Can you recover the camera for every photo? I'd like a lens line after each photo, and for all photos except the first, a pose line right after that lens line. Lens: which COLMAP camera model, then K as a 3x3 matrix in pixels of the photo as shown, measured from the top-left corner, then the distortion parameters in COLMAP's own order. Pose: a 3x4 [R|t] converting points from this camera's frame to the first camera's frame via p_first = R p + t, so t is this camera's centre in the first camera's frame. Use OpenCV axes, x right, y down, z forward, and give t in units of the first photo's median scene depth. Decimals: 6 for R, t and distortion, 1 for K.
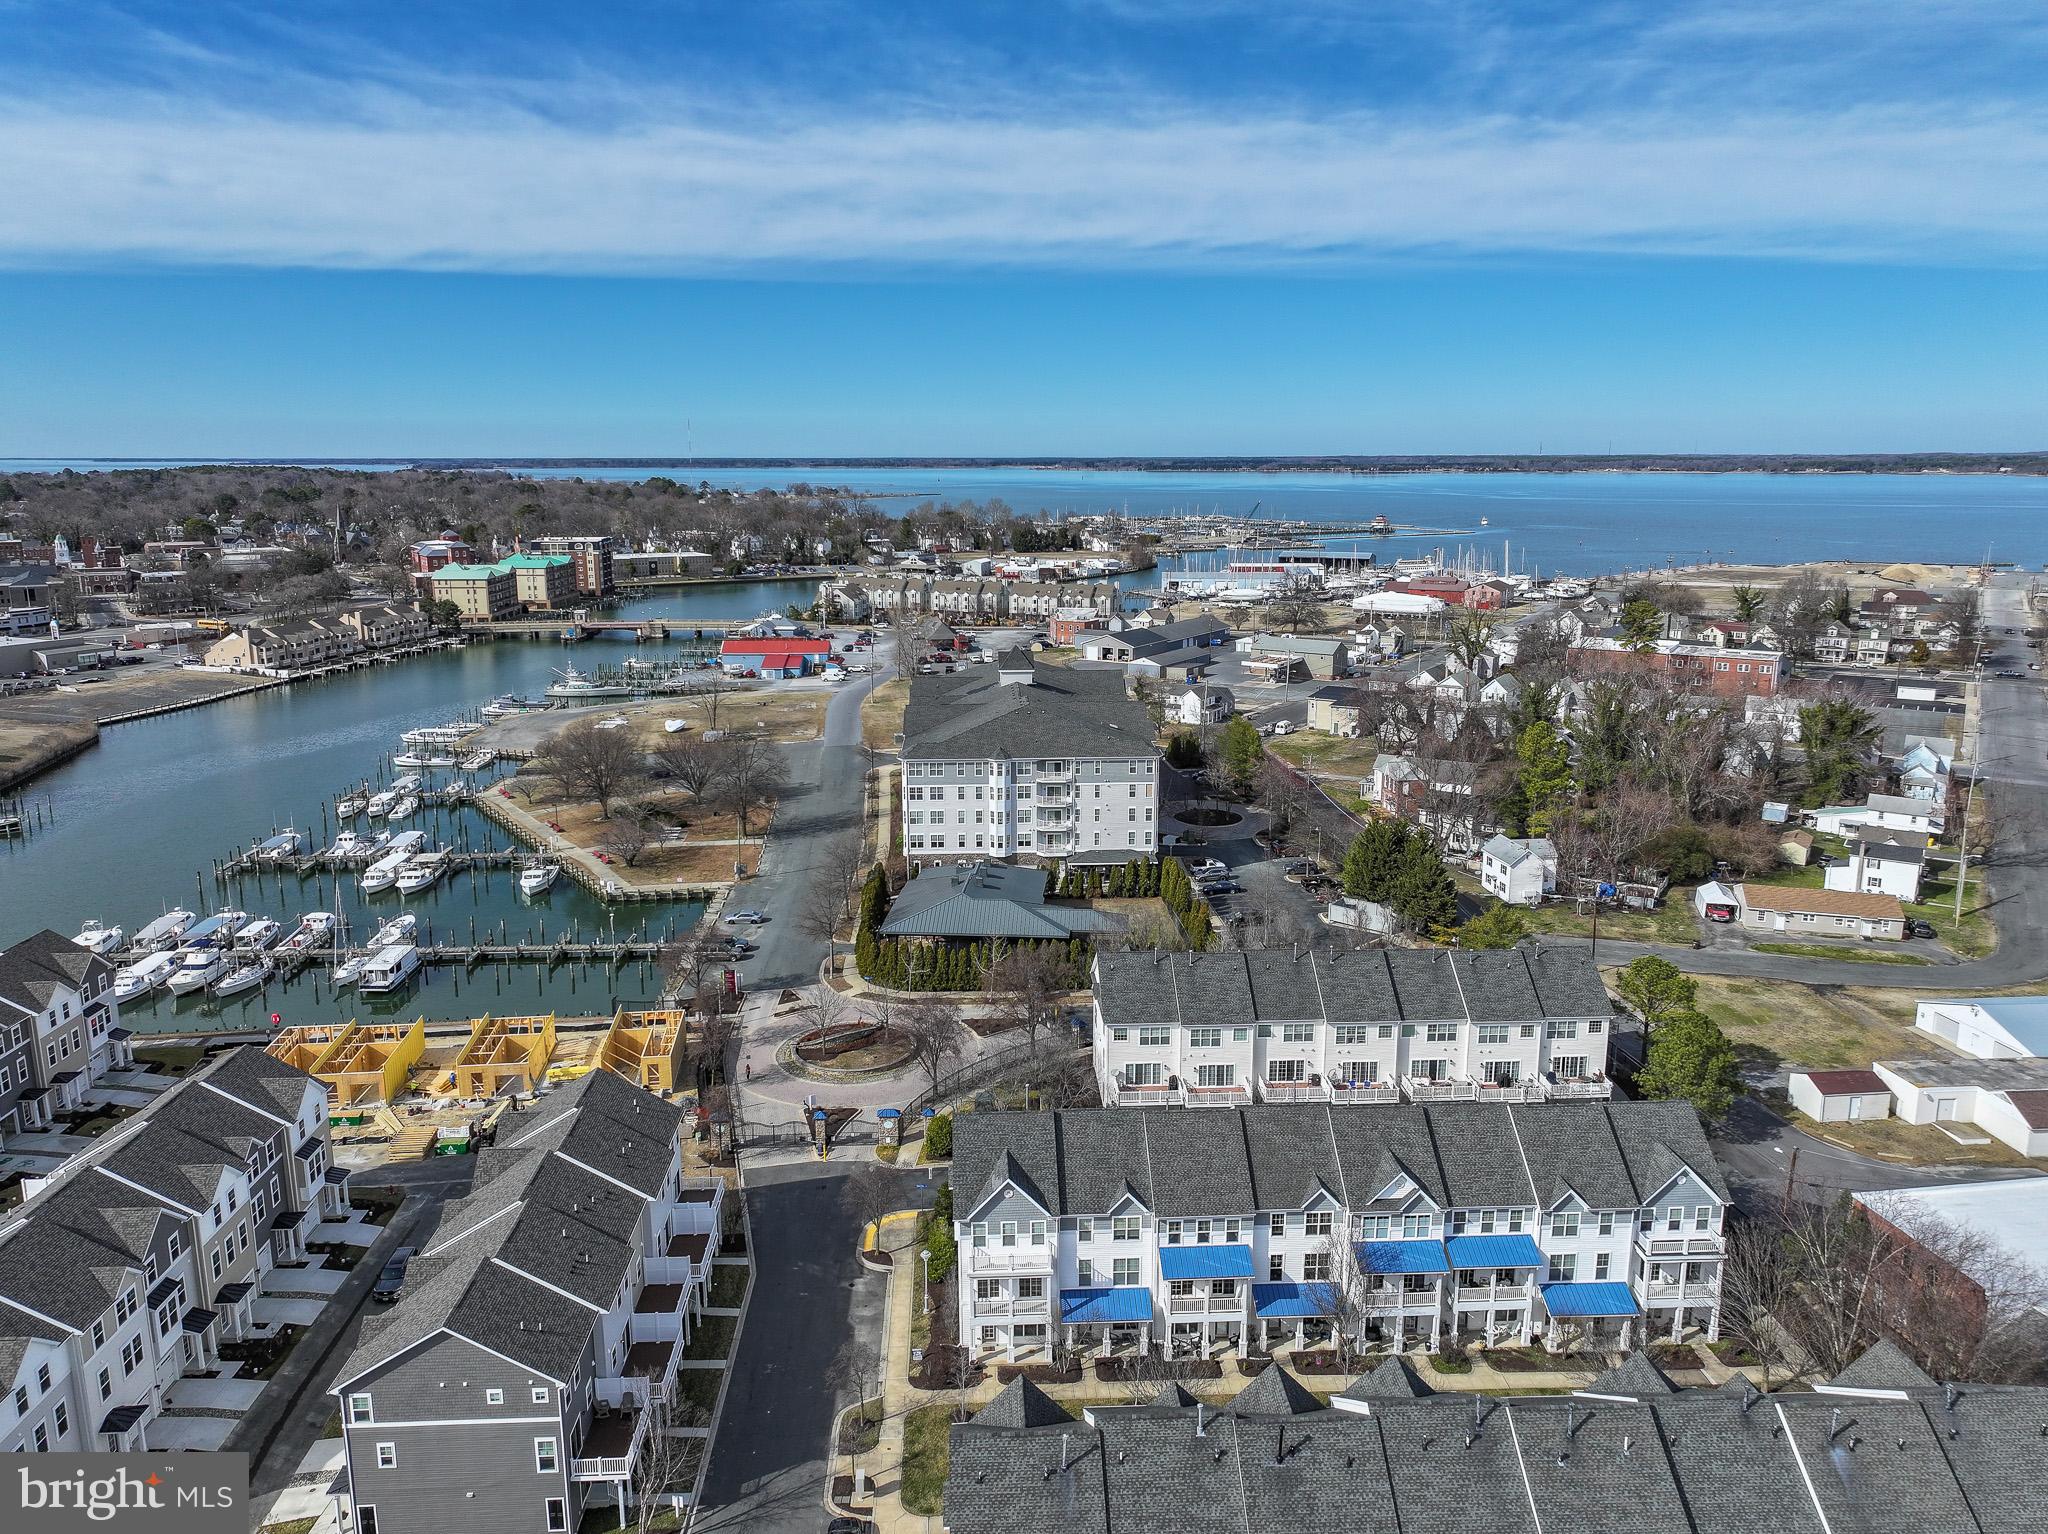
lens RADIAL K [[1437.9, 0, 1021.1], [0, 1437.9, 761.2], [0, 0, 1]] dist [0.005936, 0.004135]
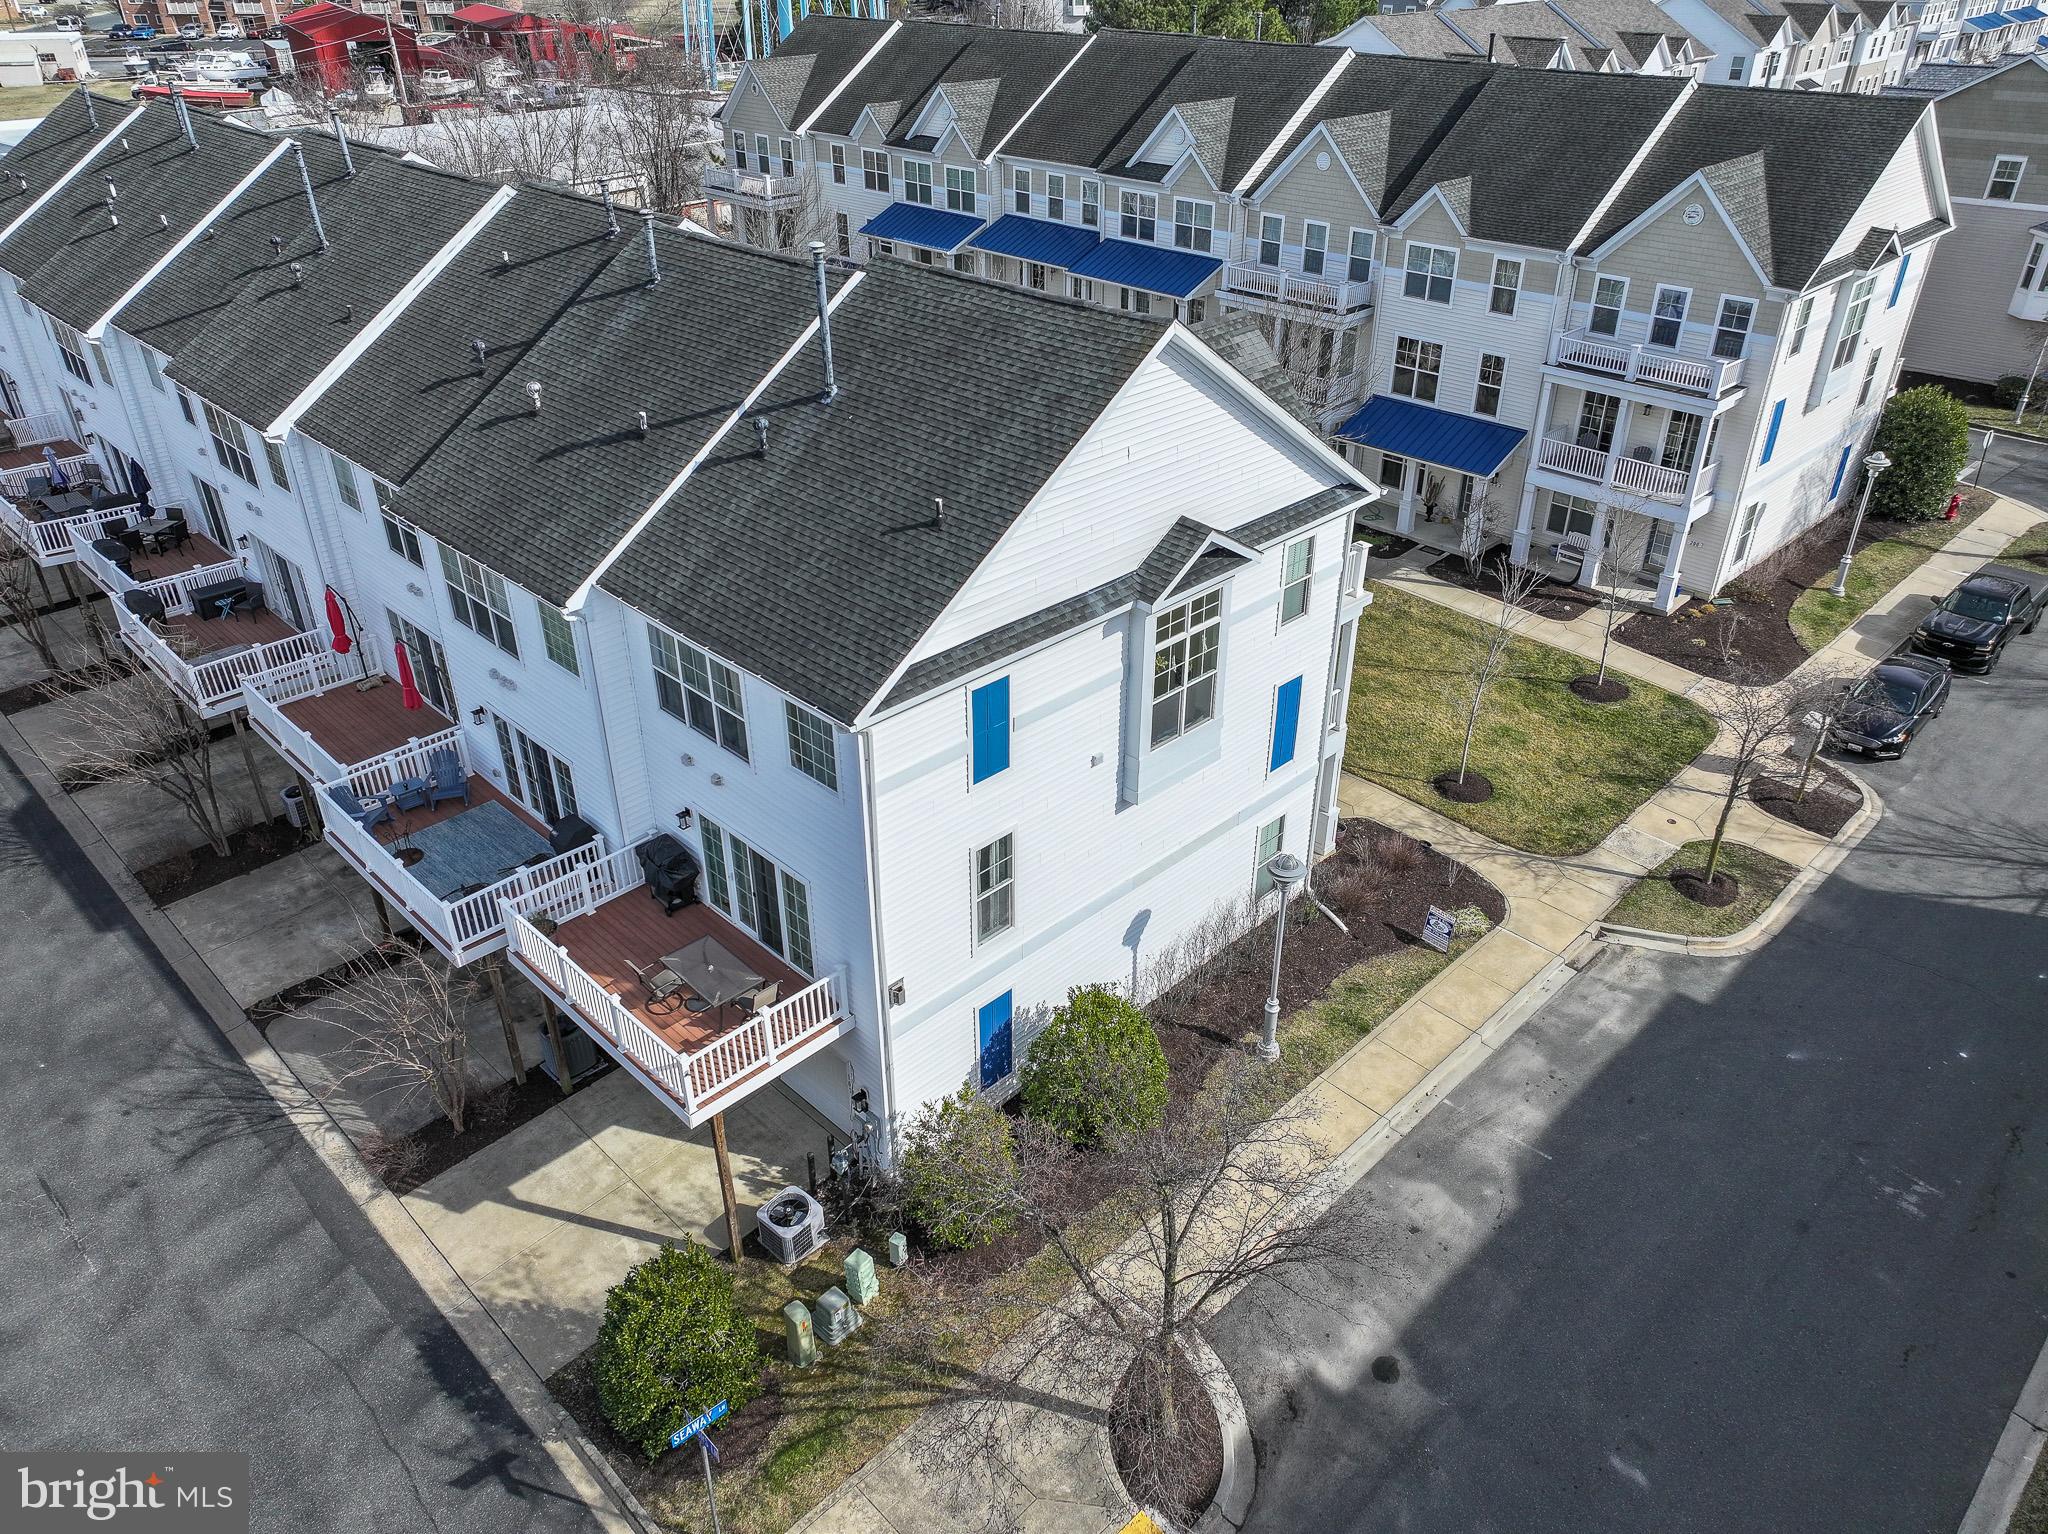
lens RADIAL K [[1437.9, 0, 1026.2], [0, 1437.9, 765.7], [0, 0, 1]] dist [0.005936, 0.004135]
pose [[-0.674917, -0.372940, 0.636713, -0.150779], [0.161482, 0.767314, 0.620607, 0.121971], [-0.720008, 0.521676, -0.457649, 0.887109]]
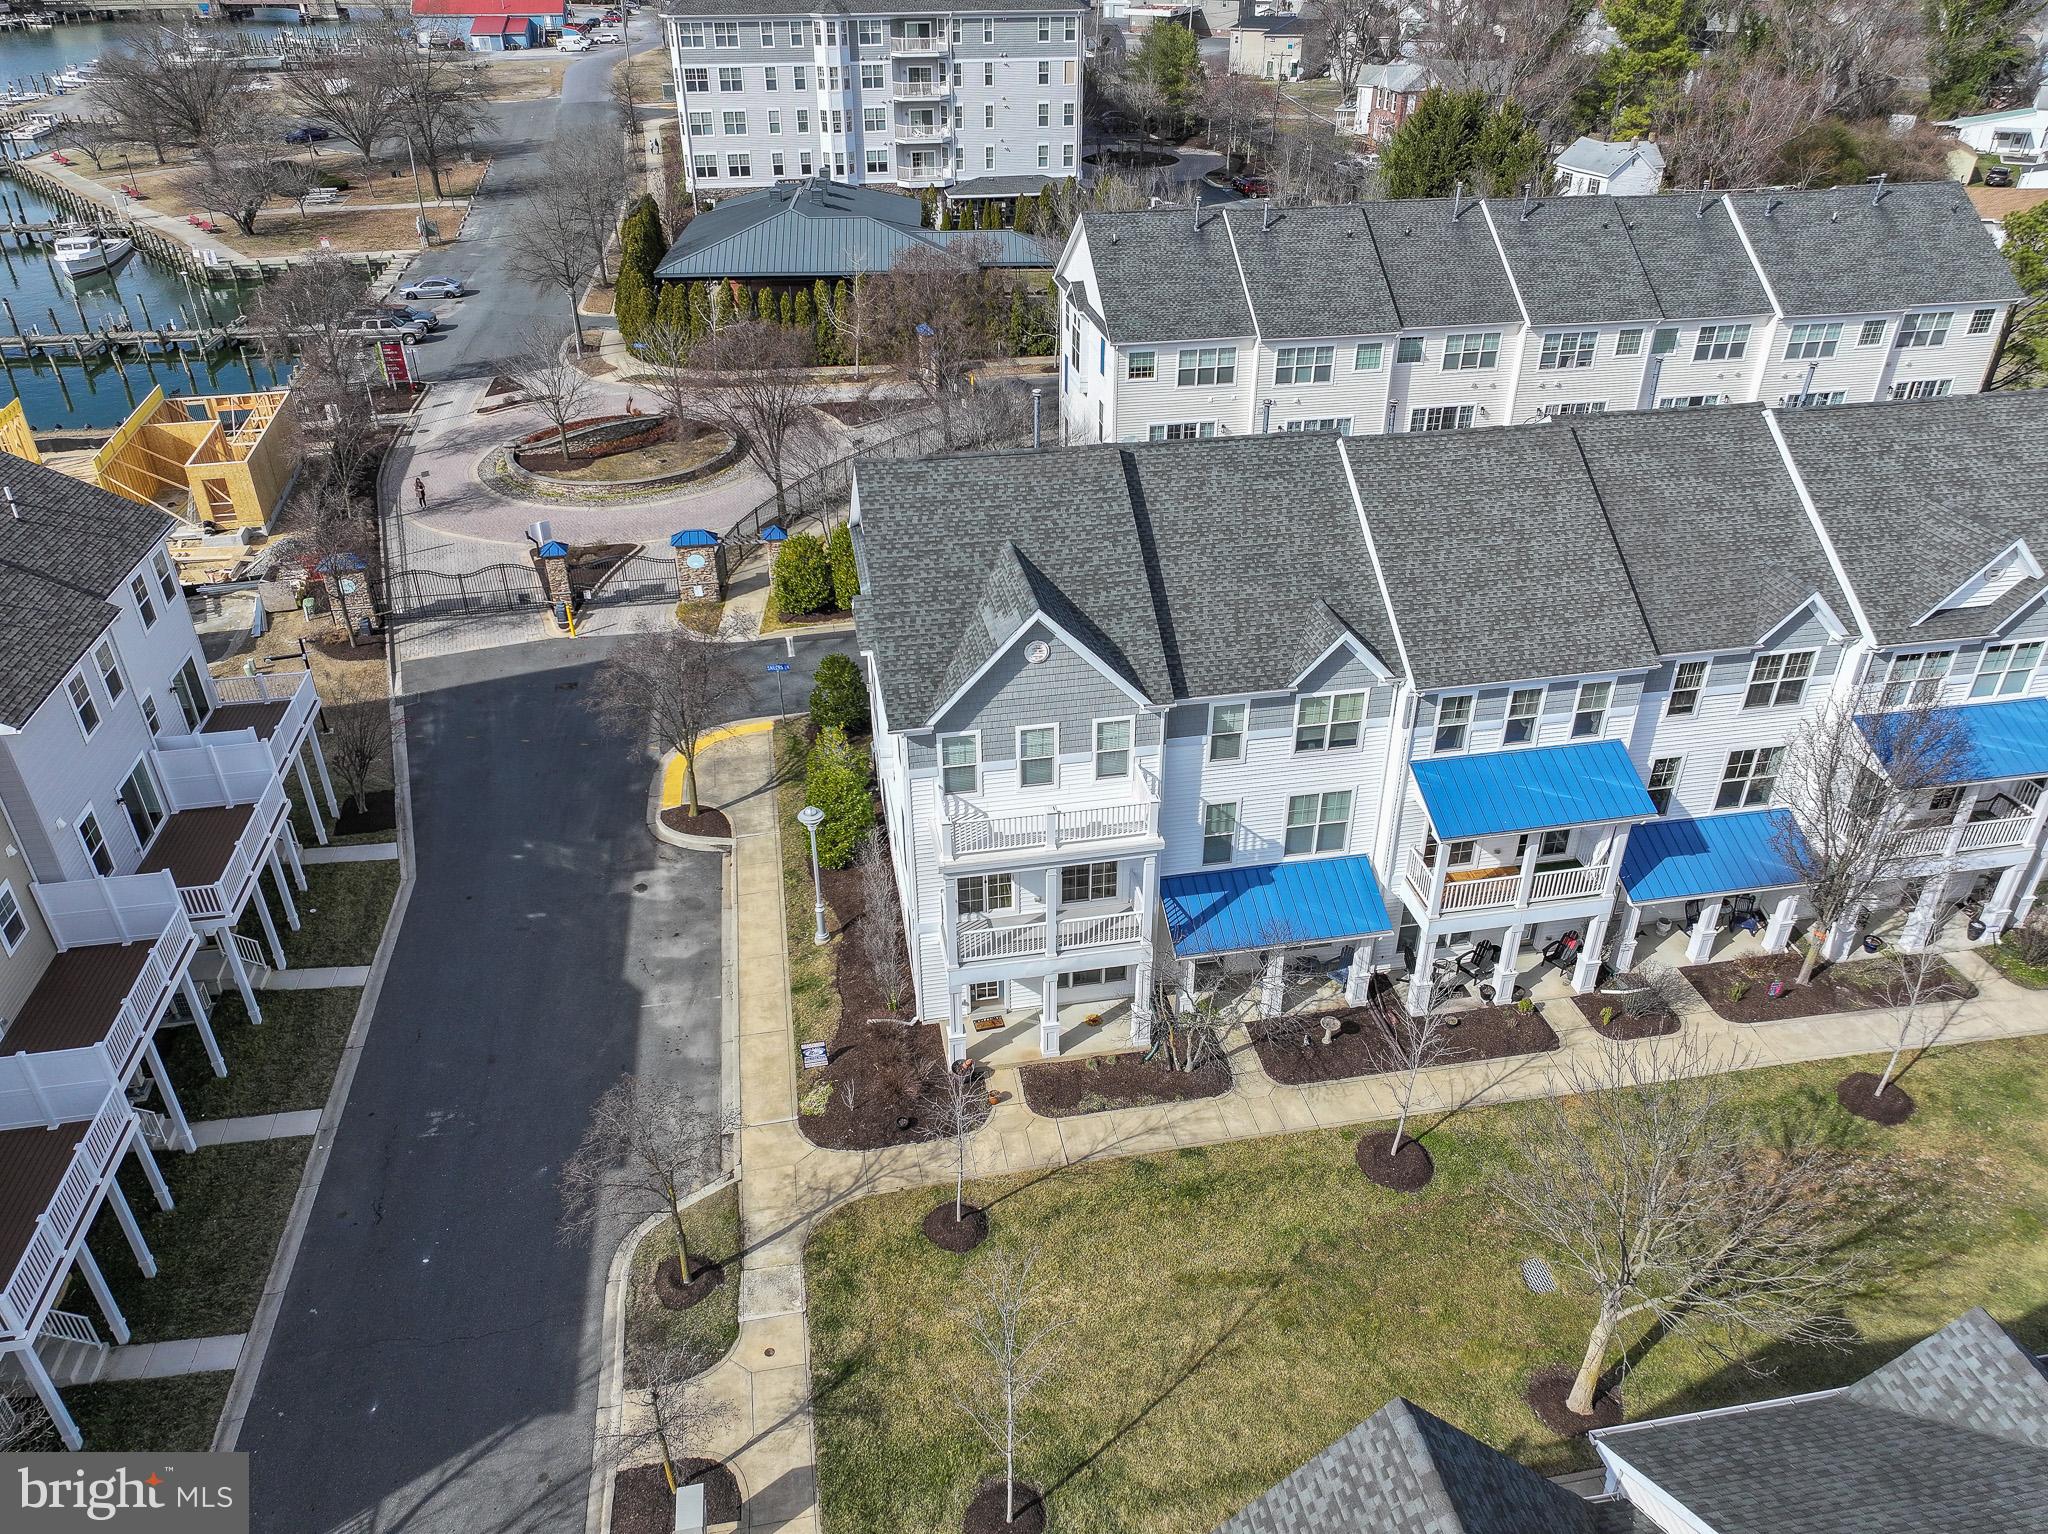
lens RADIAL K [[1437.9, 0, 1029.5], [0, 1437.9, 766.0], [0, 0, 1]] dist [0.005936, 0.004135]
pose [[0.990332, -0.069303, 0.120162, -0.040950], [0.025577, 0.942628, 0.332864, 0.151605], [-0.136336, -0.326573, 0.935288, 0.477076]]
